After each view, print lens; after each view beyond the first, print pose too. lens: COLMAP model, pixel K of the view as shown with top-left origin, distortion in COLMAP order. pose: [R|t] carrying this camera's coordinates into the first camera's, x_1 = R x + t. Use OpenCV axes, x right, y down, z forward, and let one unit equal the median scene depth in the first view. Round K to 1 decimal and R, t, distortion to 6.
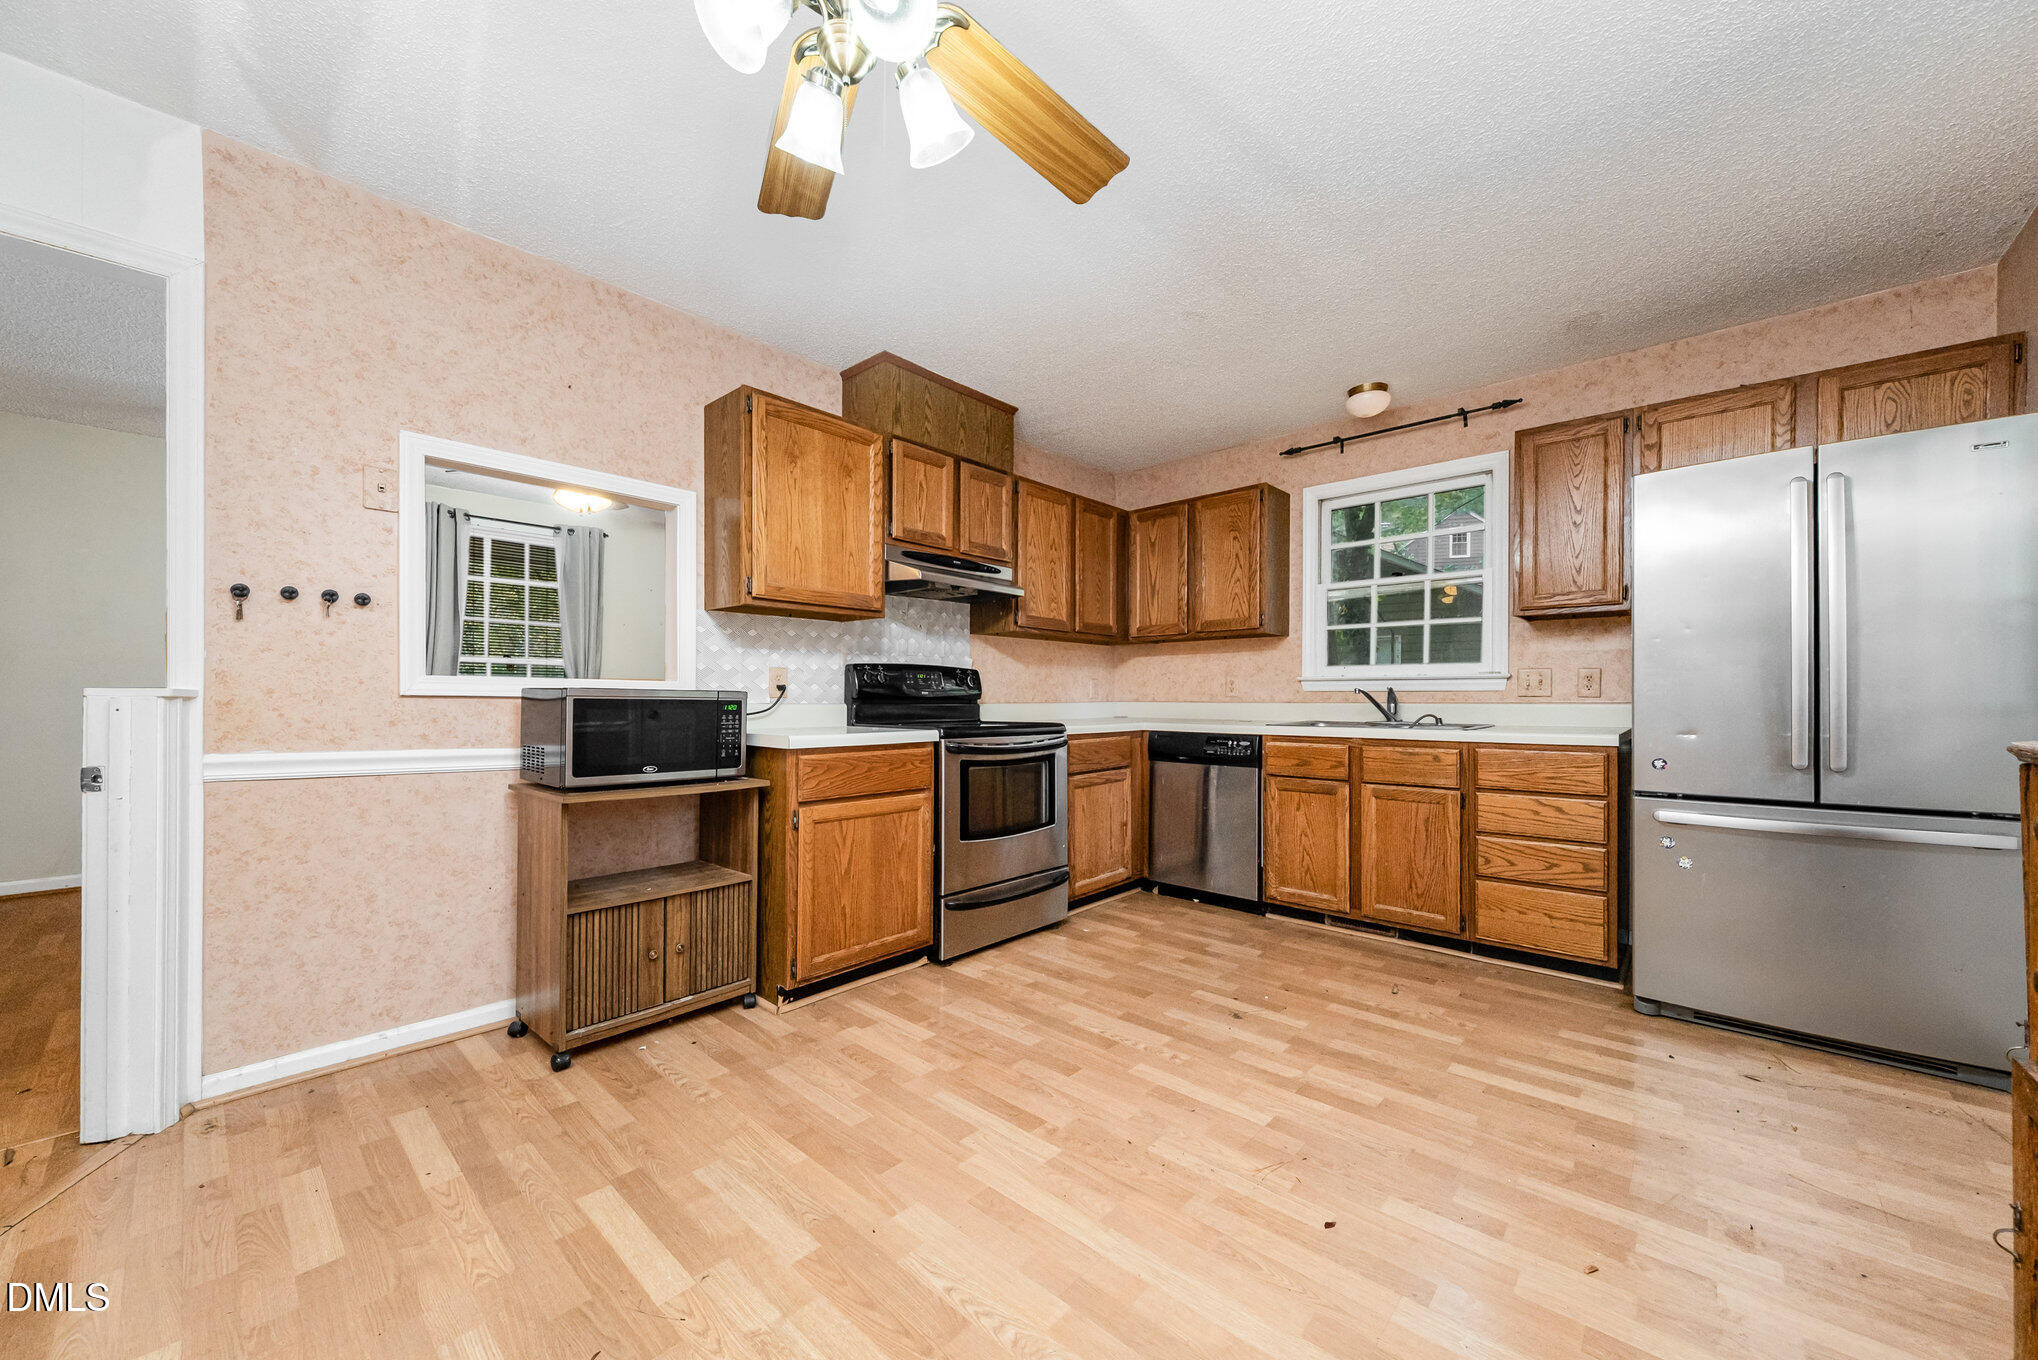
lens RADIAL K [[747.5, 0, 1023.6], [0, 747.5, 695.5], [0, 0, 1]] dist [0.005437, -0.000480]
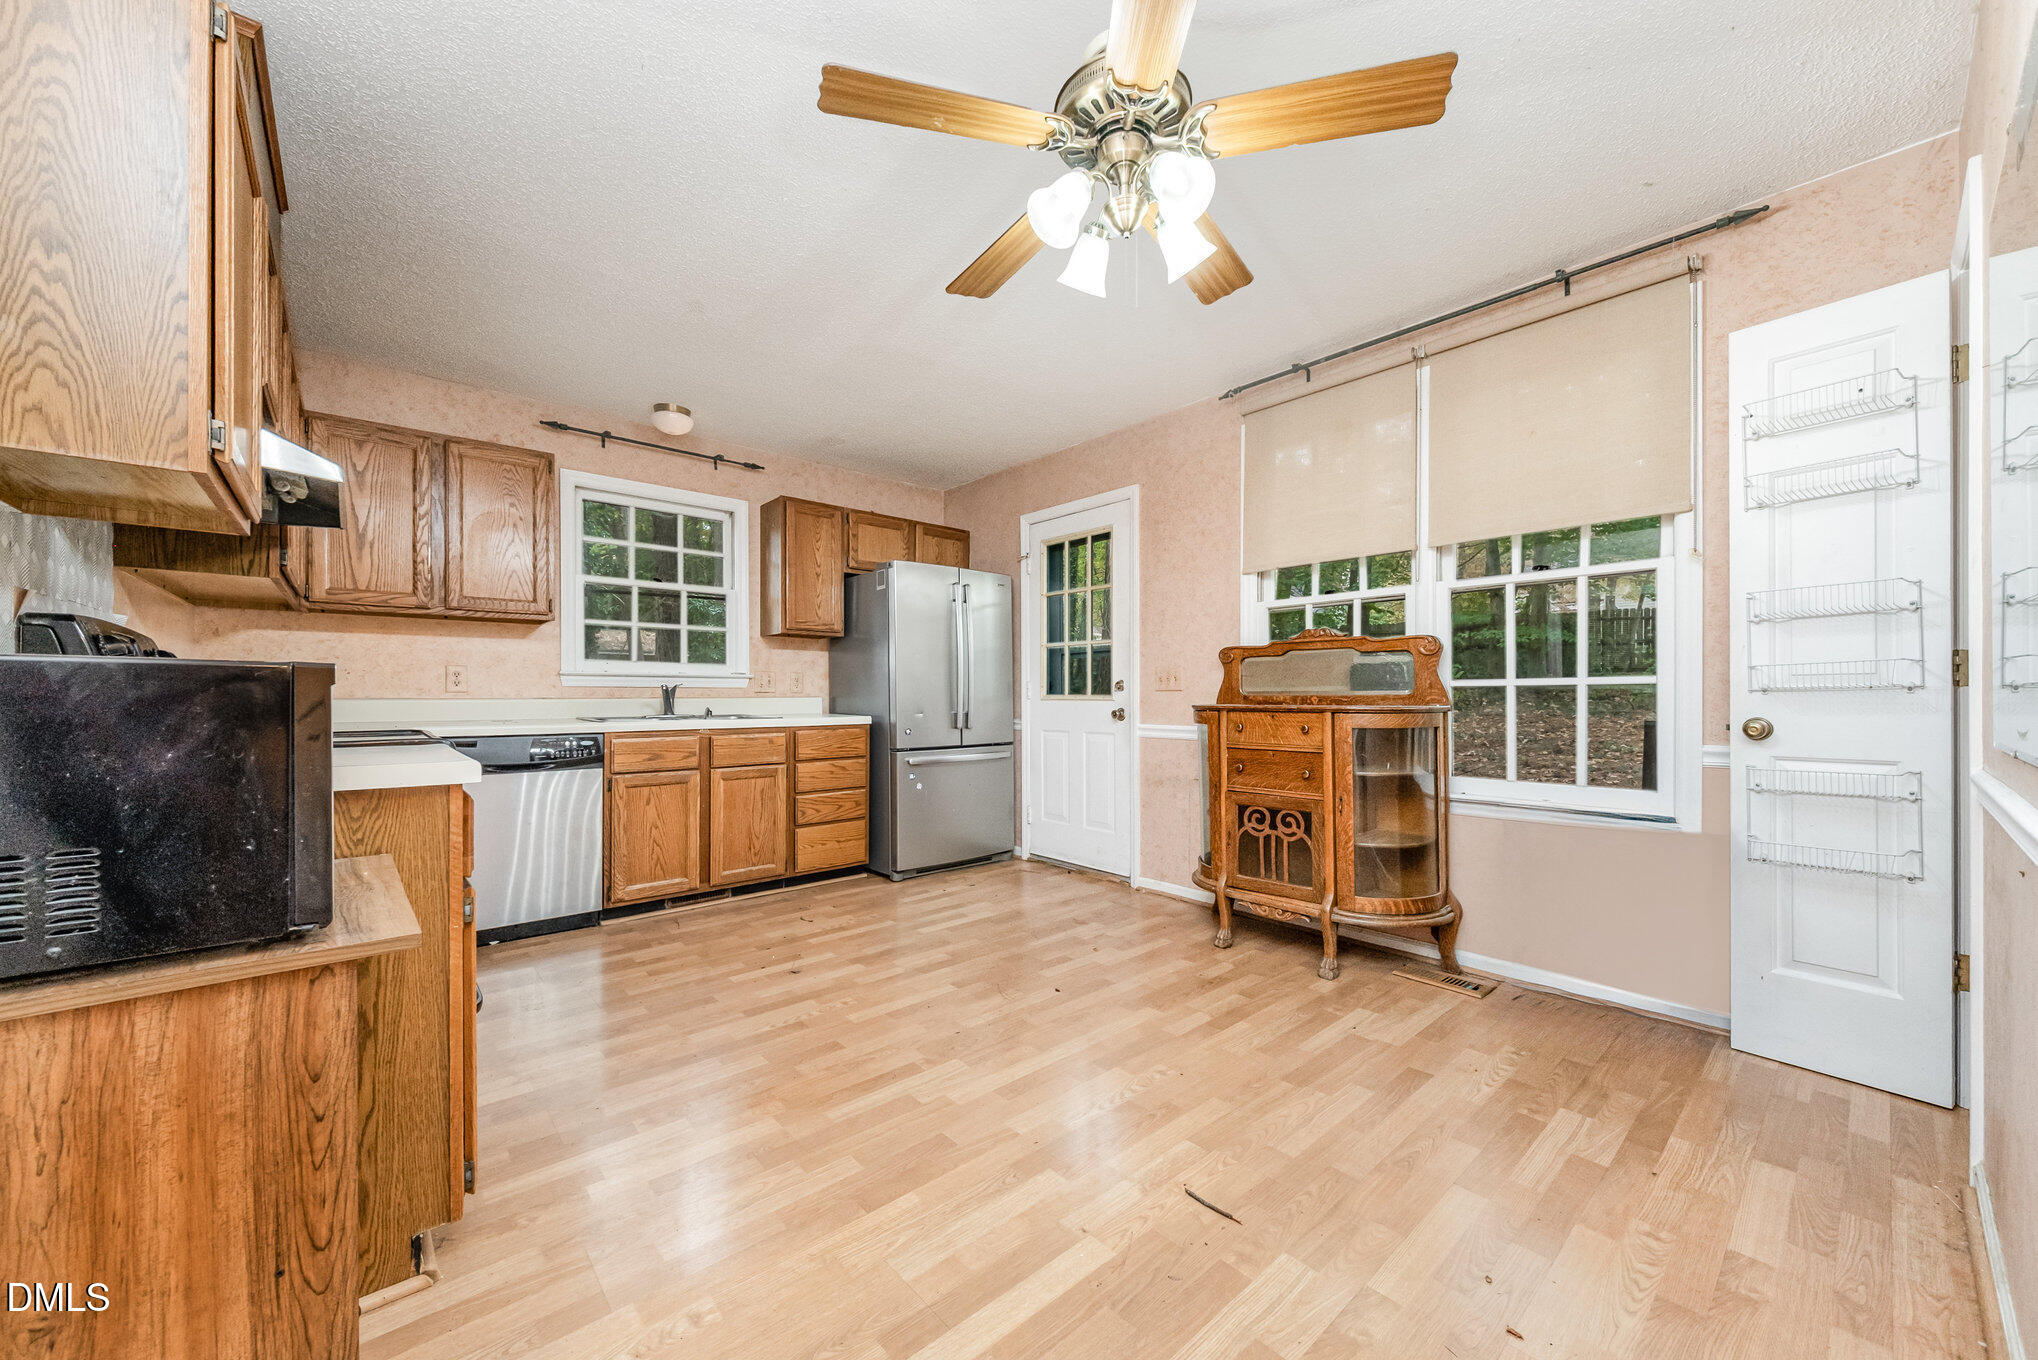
lens RADIAL K [[747.5, 0, 1035.9], [0, 747.5, 693.3], [0, 0, 1]] dist [0.005437, -0.000480]
pose [[0.108419, 0.000767, 0.994105, -0.667365], [-0.003243, 0.999995, -0.000418, 0.002170], [-0.994100, -0.003178, 0.108421, 0.423307]]
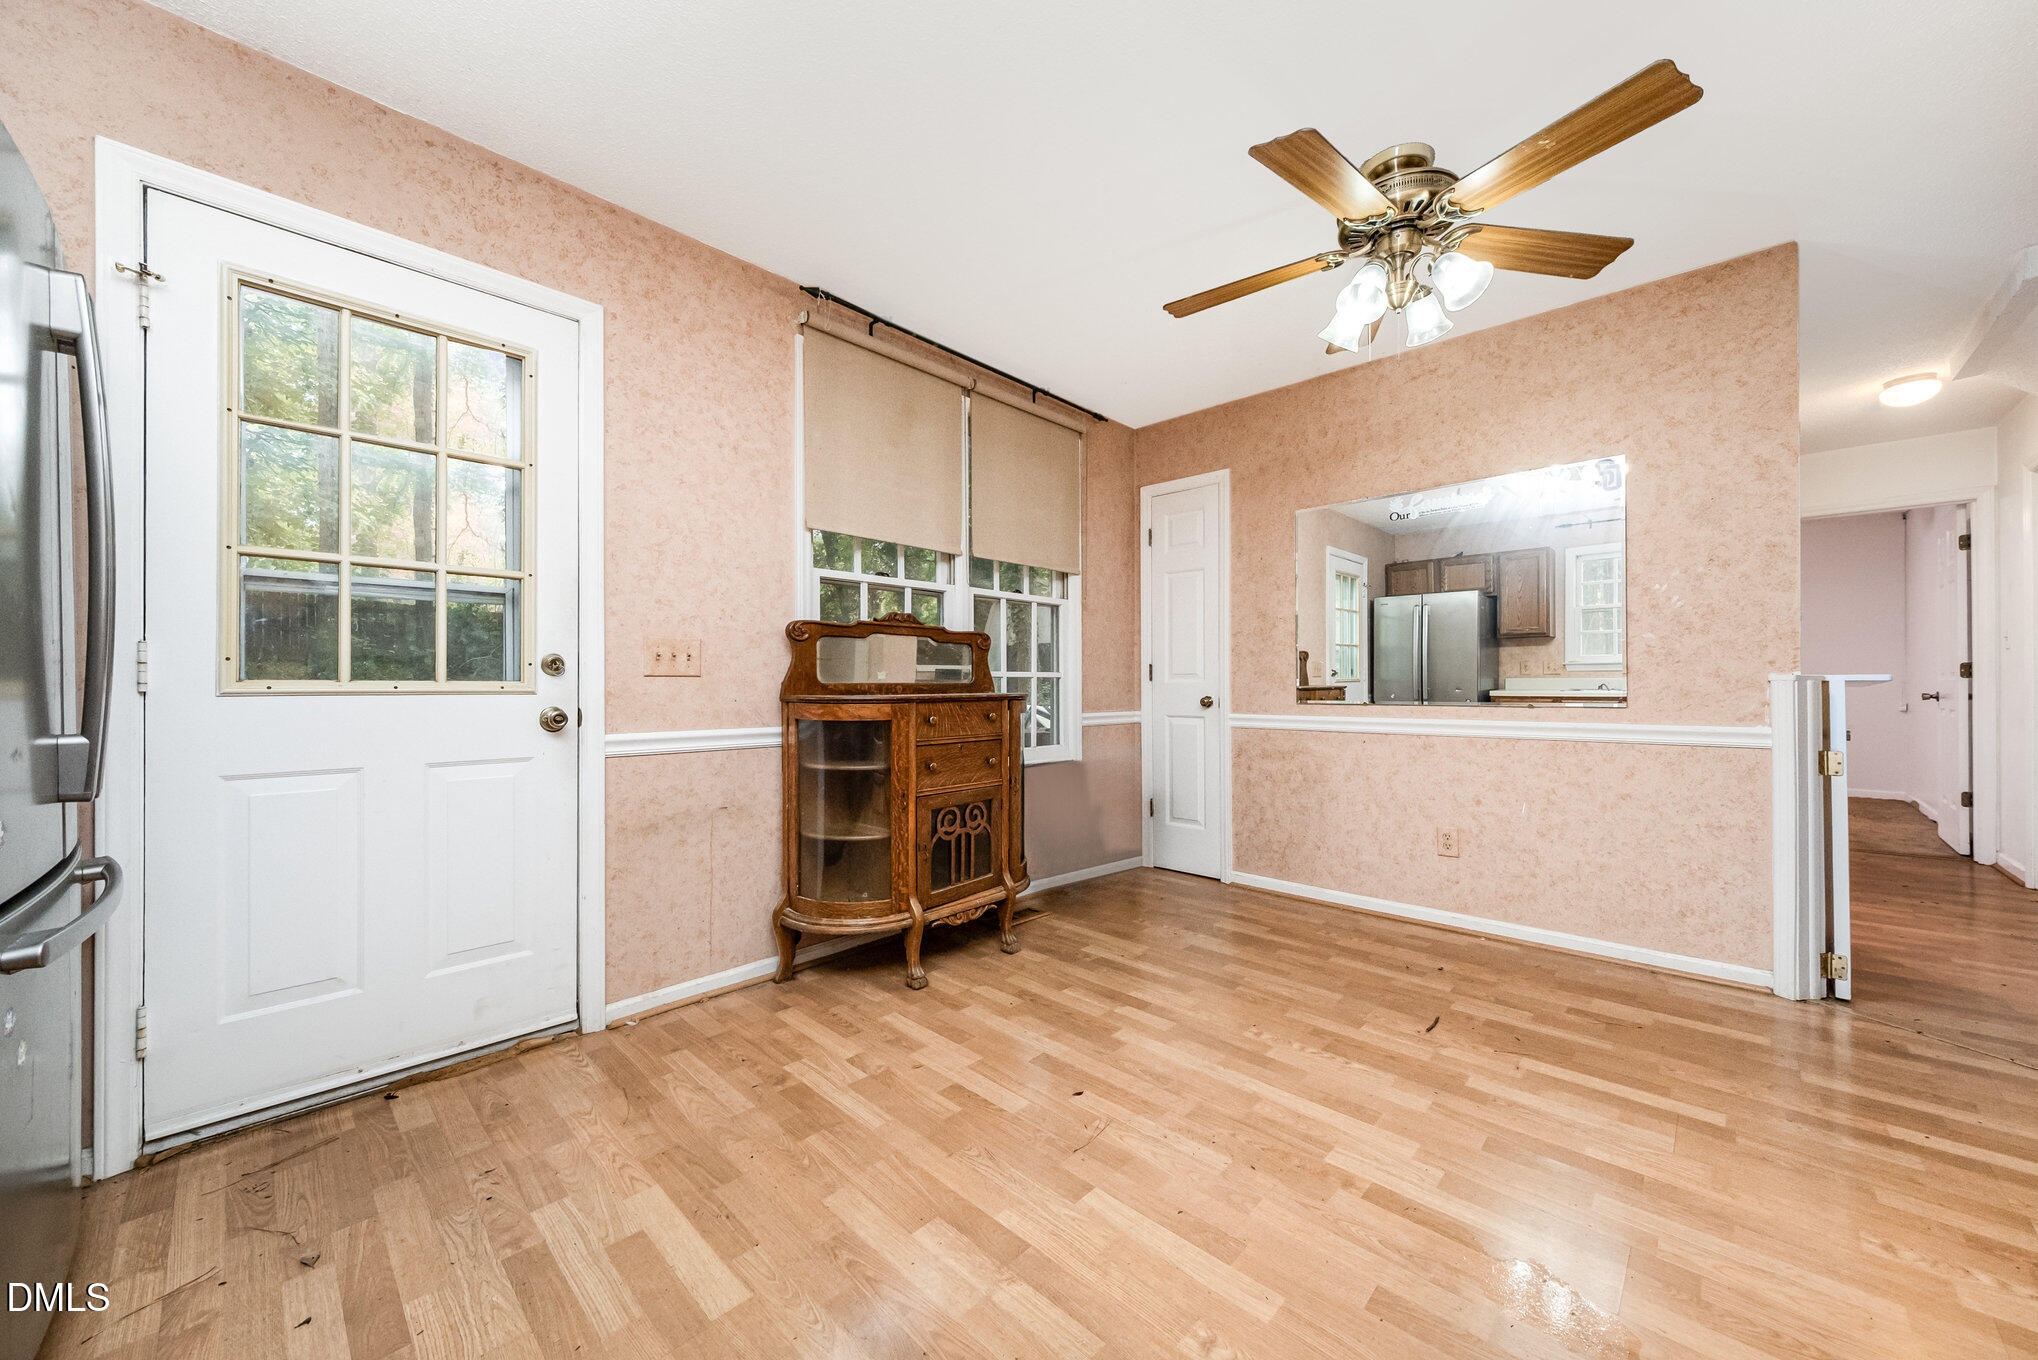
lens RADIAL K [[747.5, 0, 1021.7], [0, 747.5, 680.8], [0, 0, 1]] dist [0.005437, -0.000480]
pose [[-0.999719, 0.000281, 0.023719, 0.232878], [0.000028, 0.999943, -0.010654, 0.010070], [-0.023721, -0.010651, -0.999662, 1.120342]]
